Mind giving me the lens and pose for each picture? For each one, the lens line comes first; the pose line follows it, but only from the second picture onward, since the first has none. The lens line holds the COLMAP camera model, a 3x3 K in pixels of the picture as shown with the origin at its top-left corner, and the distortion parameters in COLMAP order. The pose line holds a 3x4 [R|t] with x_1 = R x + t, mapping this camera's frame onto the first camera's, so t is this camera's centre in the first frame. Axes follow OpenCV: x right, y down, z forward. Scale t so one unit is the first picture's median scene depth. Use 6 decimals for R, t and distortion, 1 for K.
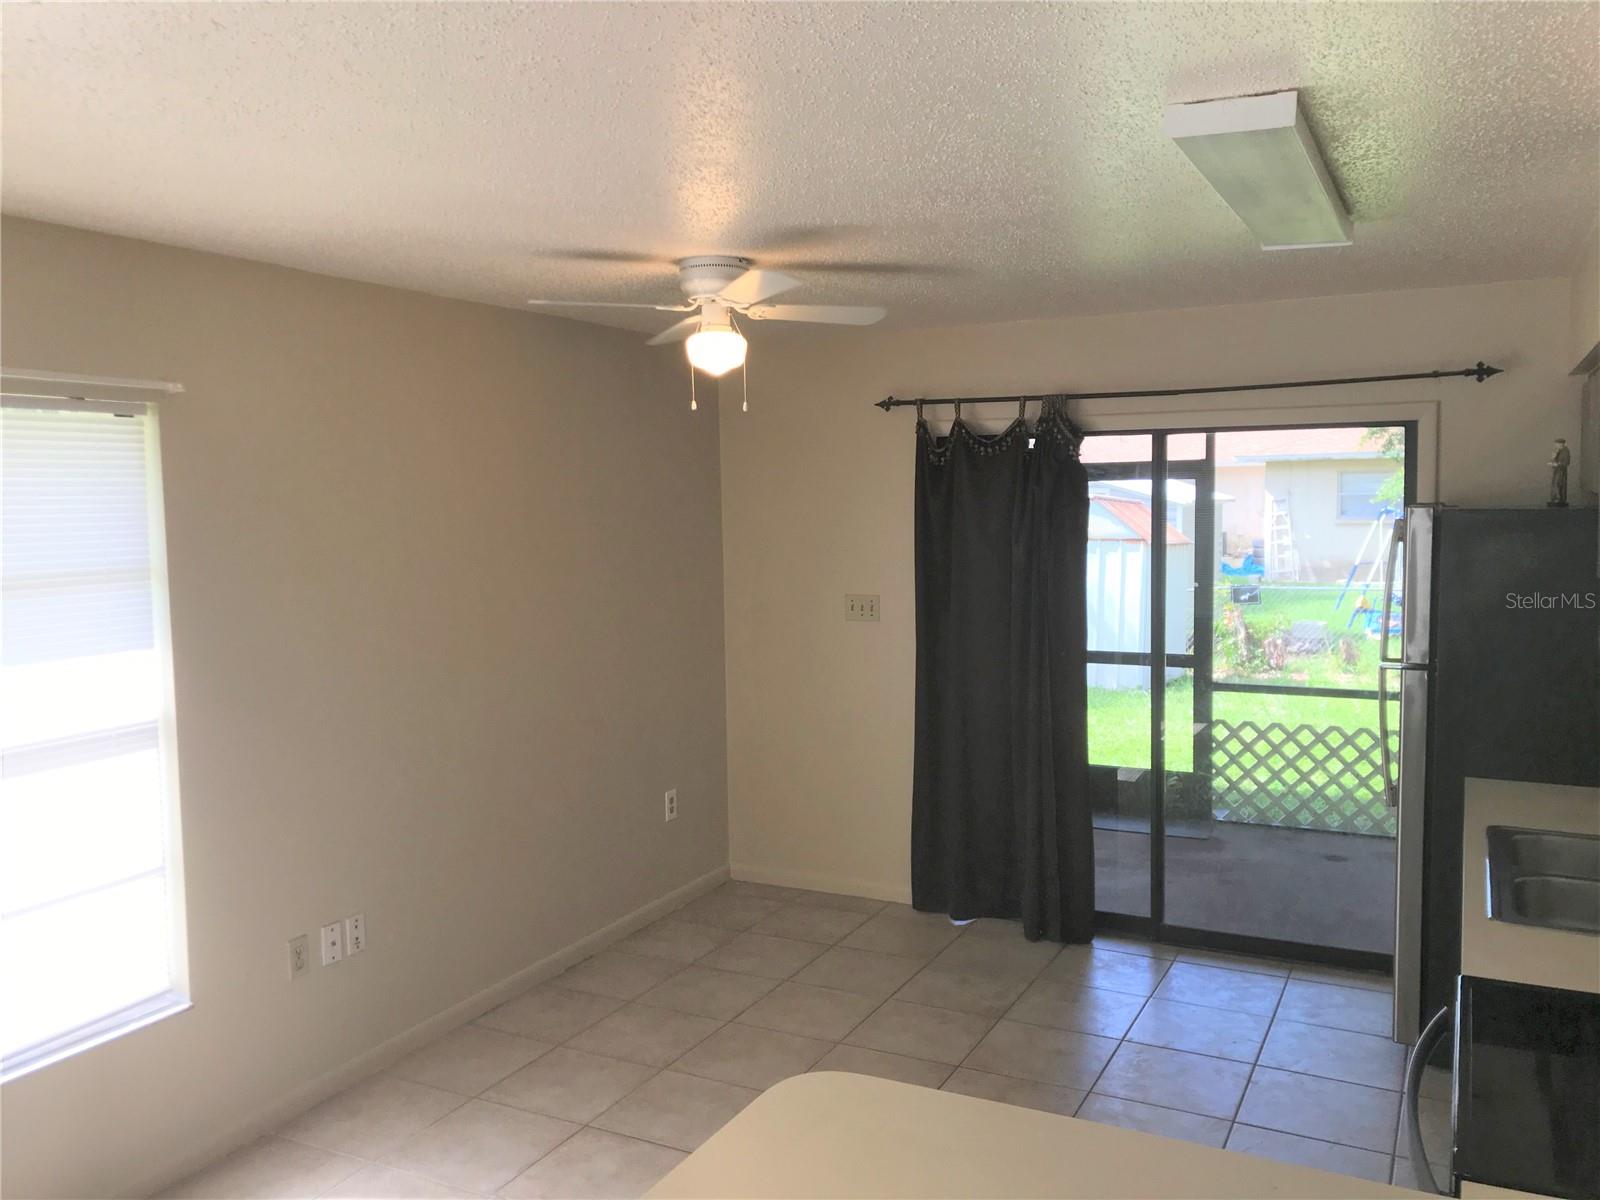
lens RADIAL K [[1314.2, 0, 772.1], [0, 1314.2, 578.4], [0, 0, 1]] dist [0.047289, -0.057041]
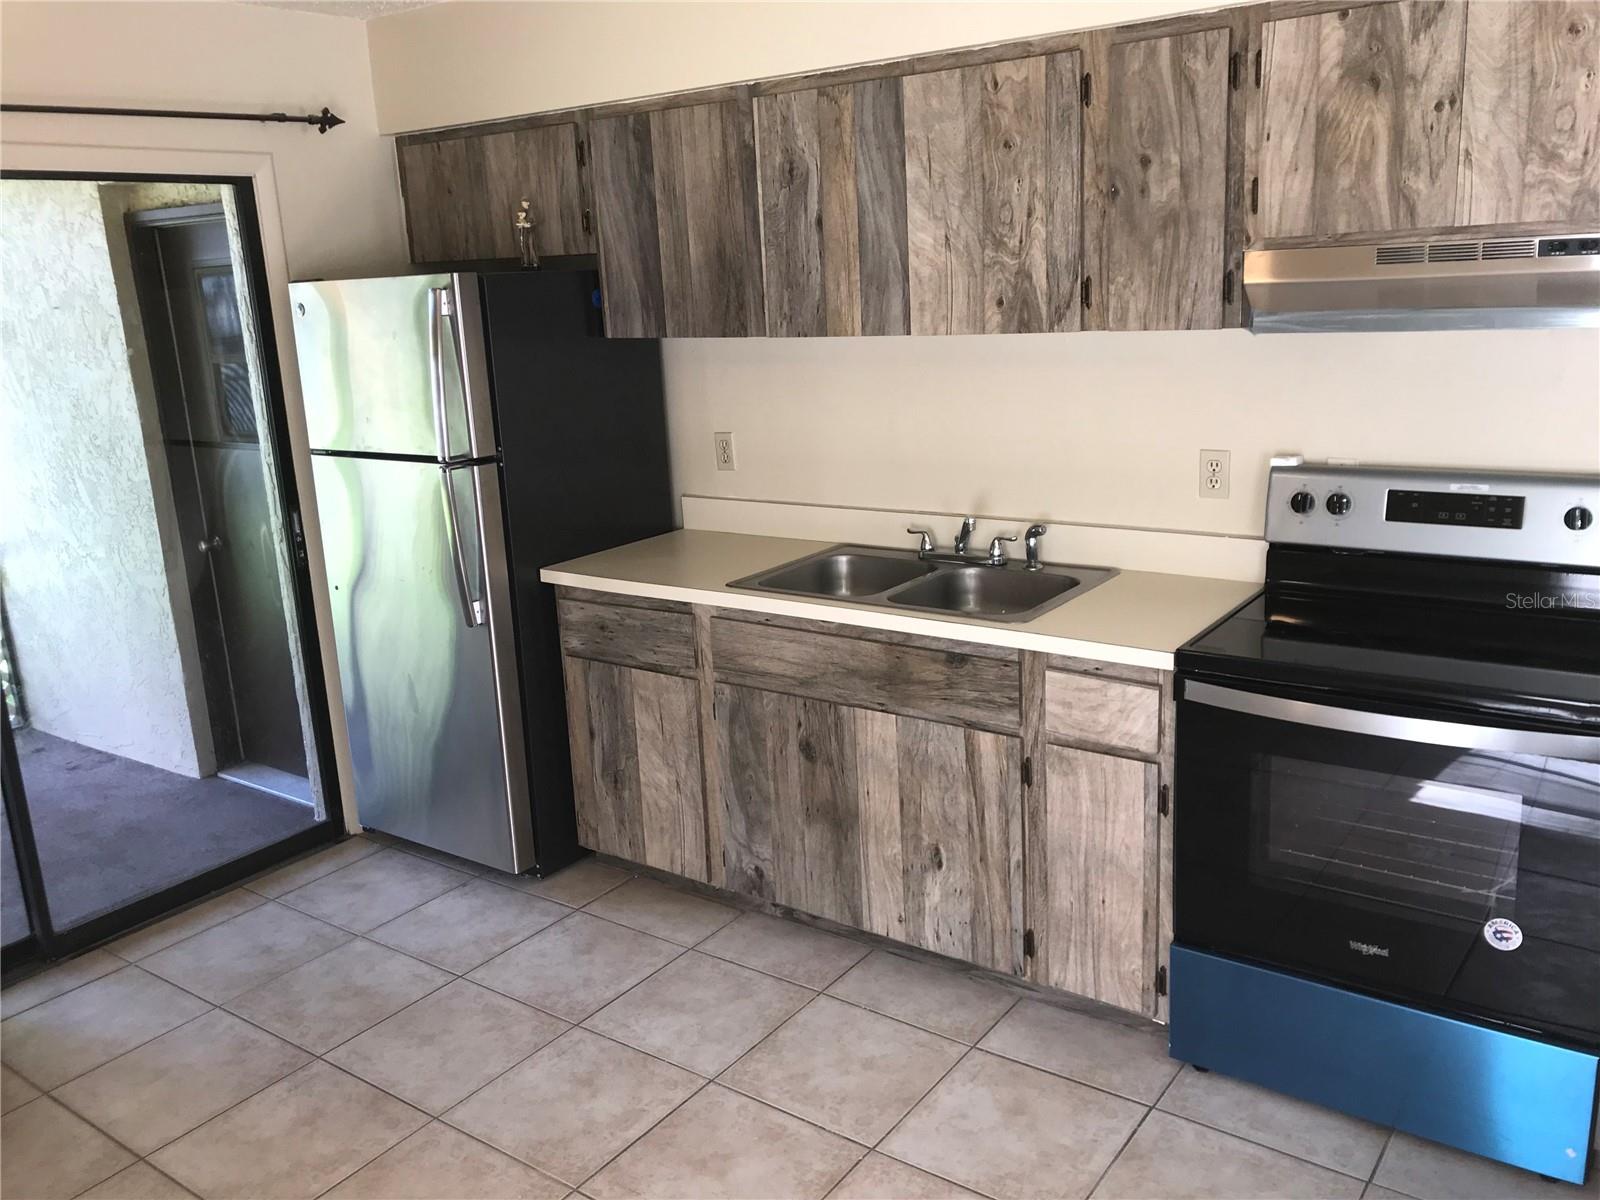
lens RADIAL K [[1314.2, 0, 786.1], [0, 1314.2, 590.2], [0, 0, 1]] dist [0.047289, -0.057041]
pose [[0.152804, -0.229638, 0.961206, -0.256324], [0.110302, 0.970514, 0.214327, -0.011887], [-0.982082, 0.073273, 0.173628, 0.501073]]
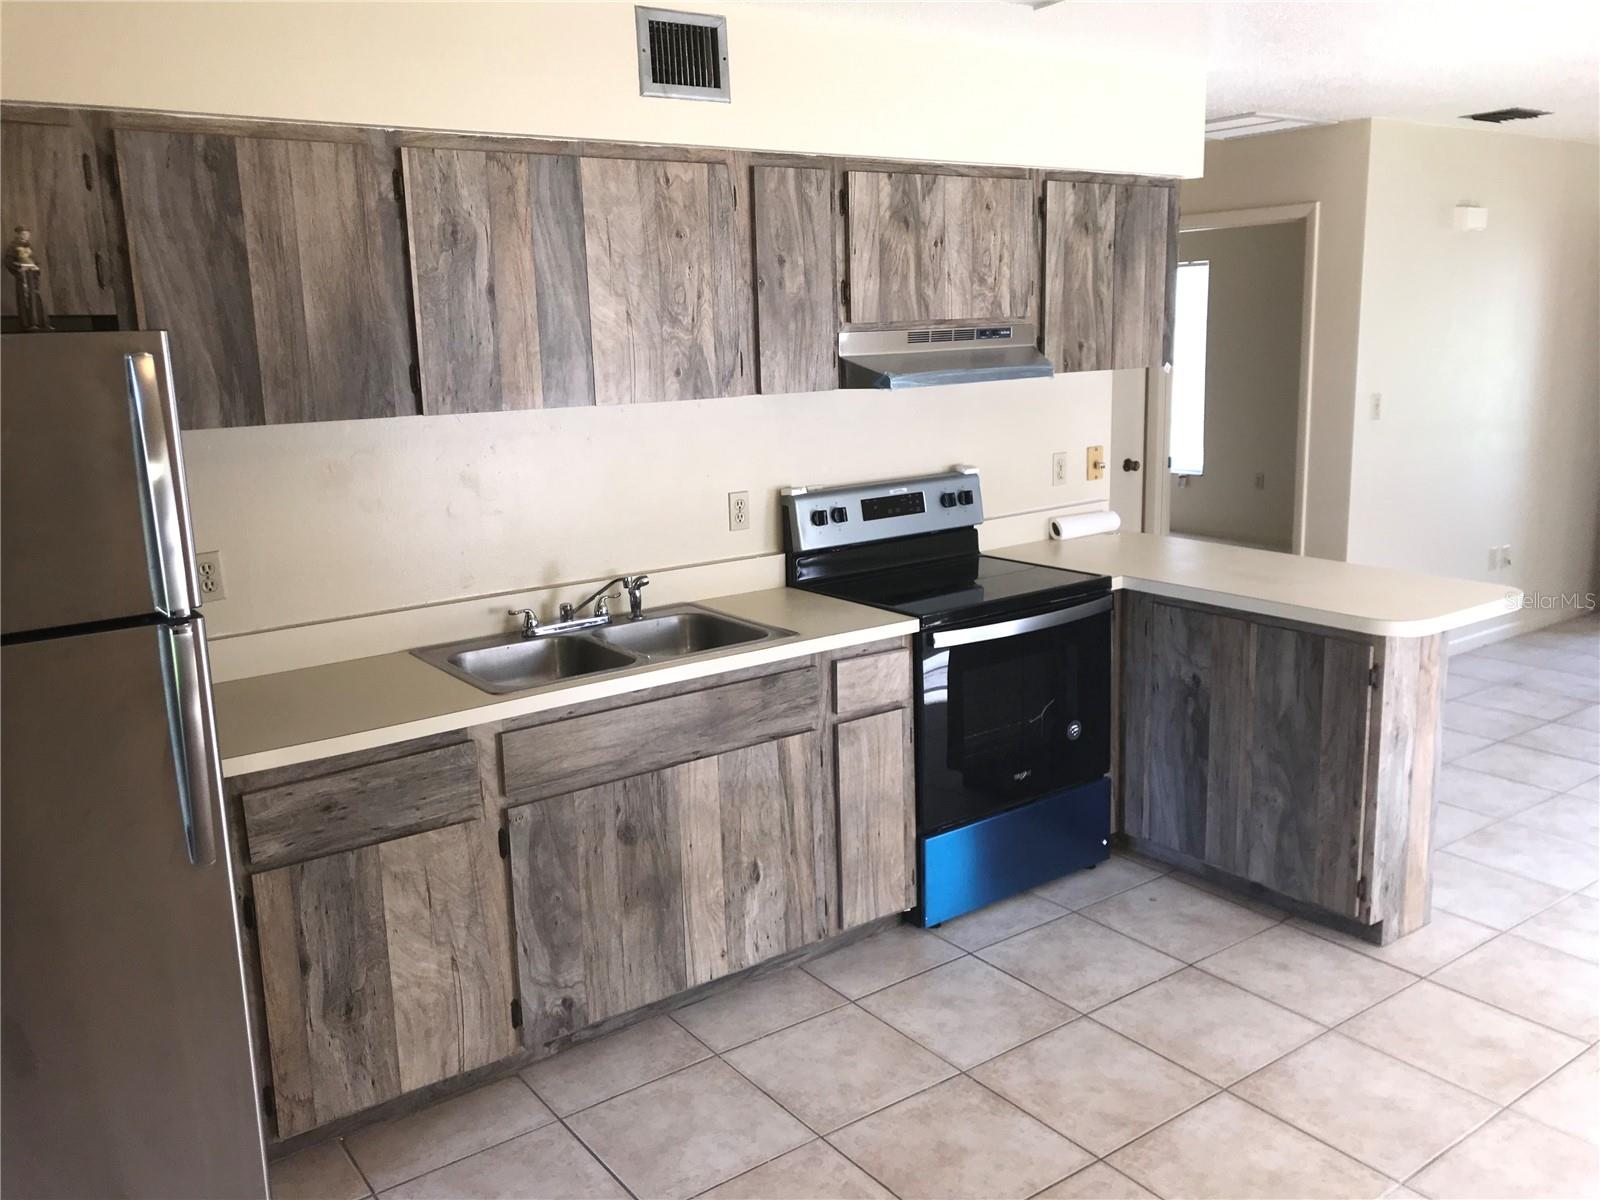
lens RADIAL K [[1314.2, 0, 789.3], [0, 1314.2, 597.3], [0, 0, 1]] dist [0.047289, -0.057041]
pose [[-0.892307, -0.044999, 0.449180, -0.004935], [0.075537, 0.966107, 0.246843, -0.048207], [-0.445063, 0.254190, -0.858665, 1.051117]]
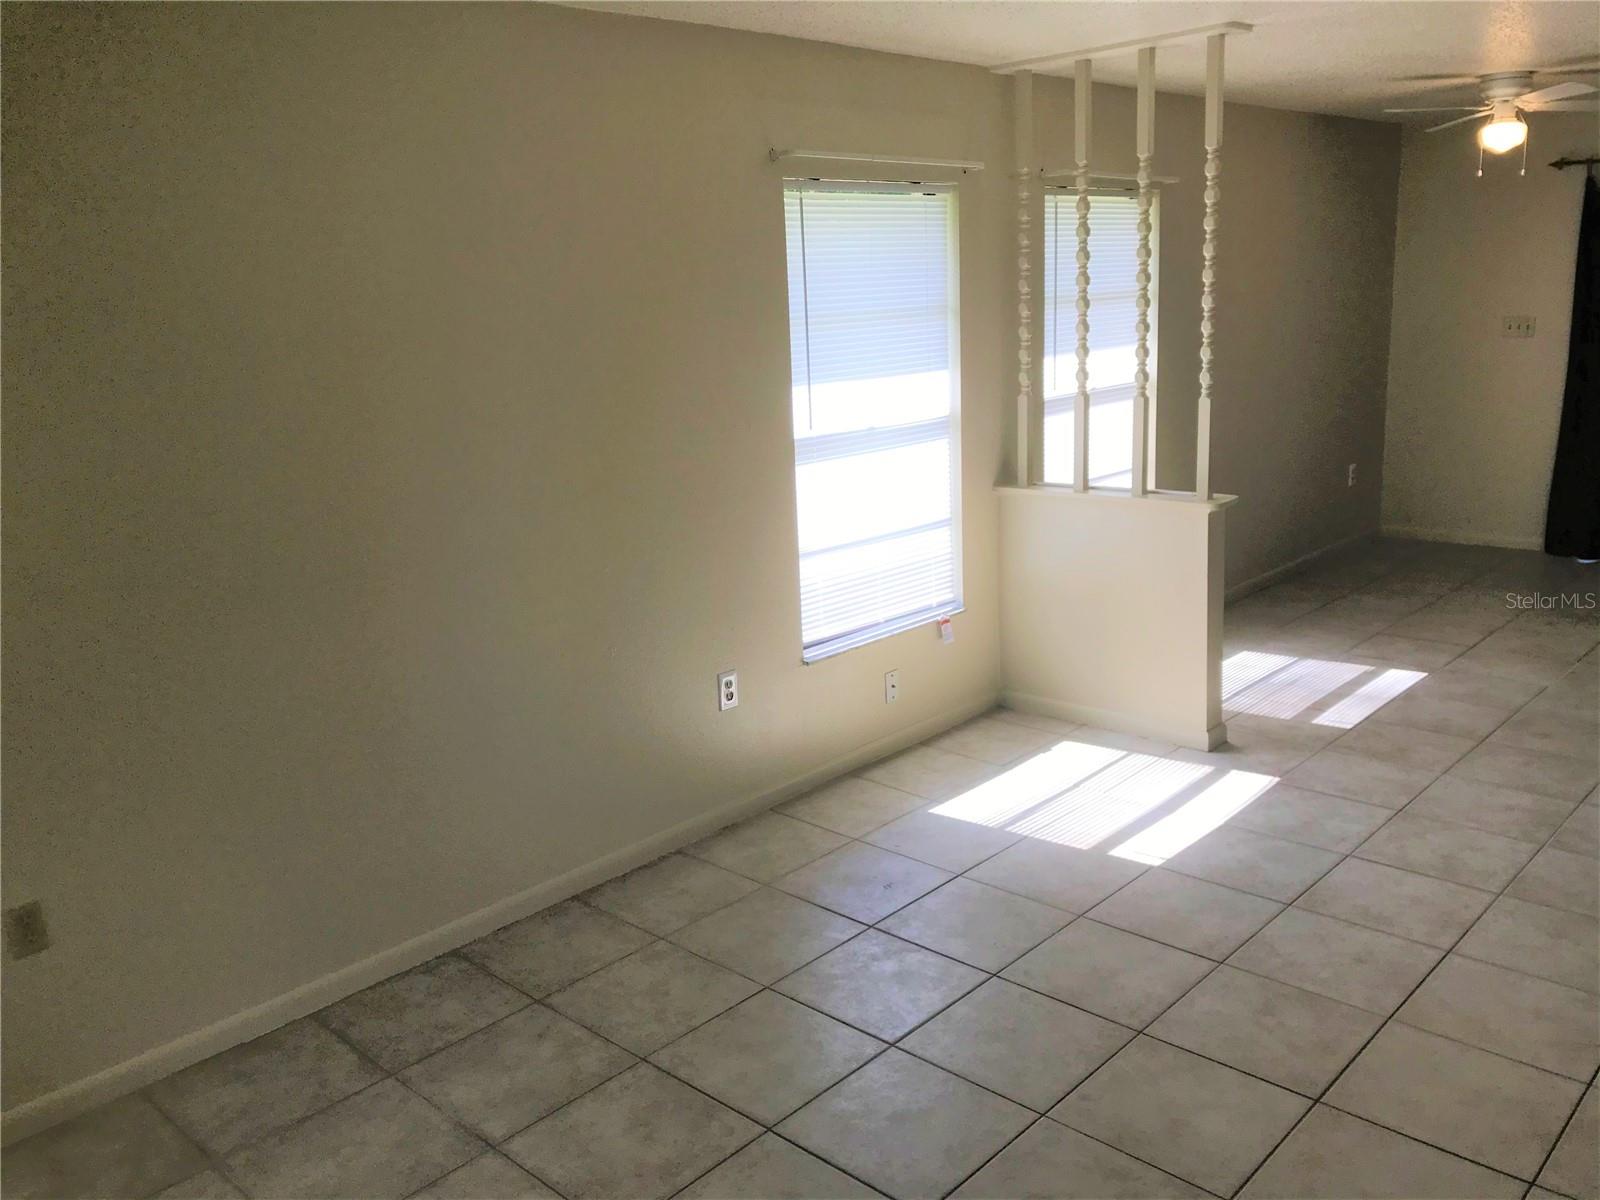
lens RADIAL K [[1314.2, 0, 791.6], [0, 1314.2, 587.8], [0, 0, 1]] dist [0.047289, -0.057041]
pose [[0.962191, 0.039400, -0.269509, -0.284159], [0.008057, 0.984932, 0.172753, 0.048446], [0.272255, -0.168393, 0.947376, -0.536257]]
